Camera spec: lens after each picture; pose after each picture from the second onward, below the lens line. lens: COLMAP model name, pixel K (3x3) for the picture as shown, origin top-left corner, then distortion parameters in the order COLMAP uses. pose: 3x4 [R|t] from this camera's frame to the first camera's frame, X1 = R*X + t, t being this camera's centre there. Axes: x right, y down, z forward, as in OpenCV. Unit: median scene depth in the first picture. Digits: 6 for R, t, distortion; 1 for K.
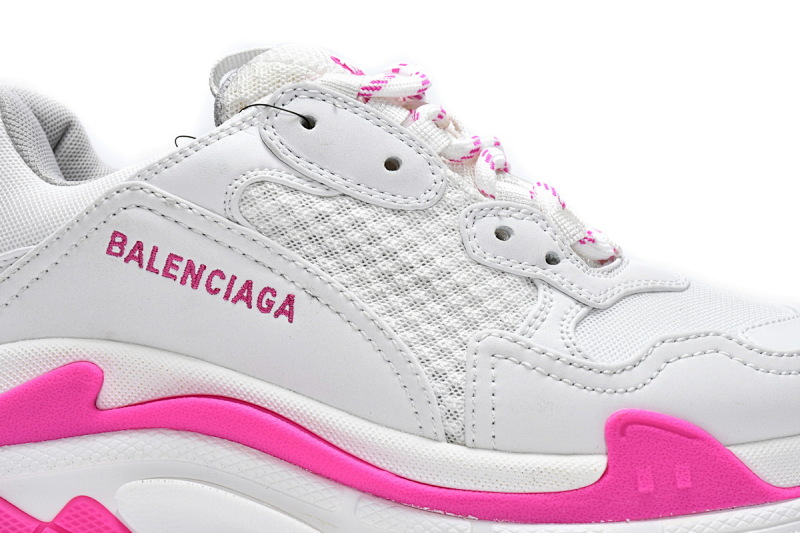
lens RADIAL K [[2569.5, 0, 401.1], [0, 2569.5, 266.1], [0, 0, 1]] dist [-0.083736, 0.000000]
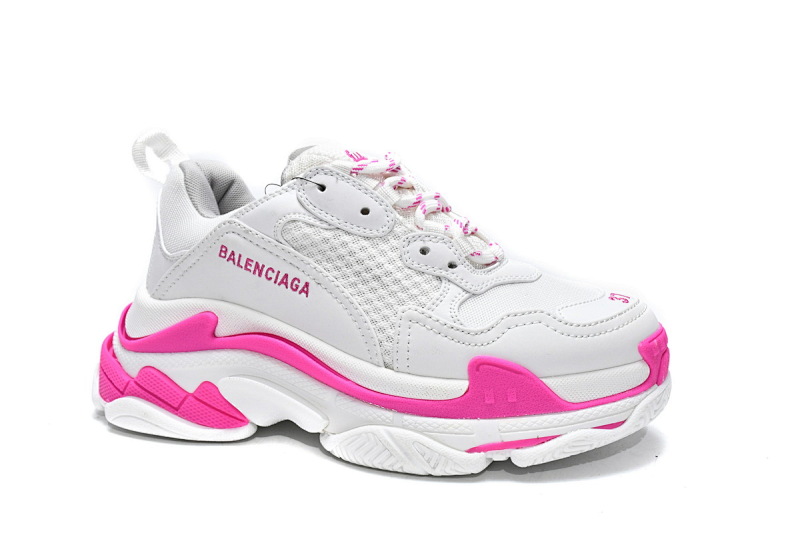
lens RADIAL K [[926.3, 0, 395.0], [0, 926.3, 266.8], [0, 0, 1]] dist [-0.040920, 0.000000]
pose [[0.969268, 0.032330, -0.243874, 0.180450], [-0.008611, 0.995178, 0.097704, -0.065561], [0.245857, -0.092602, 0.964873, 0.369897]]
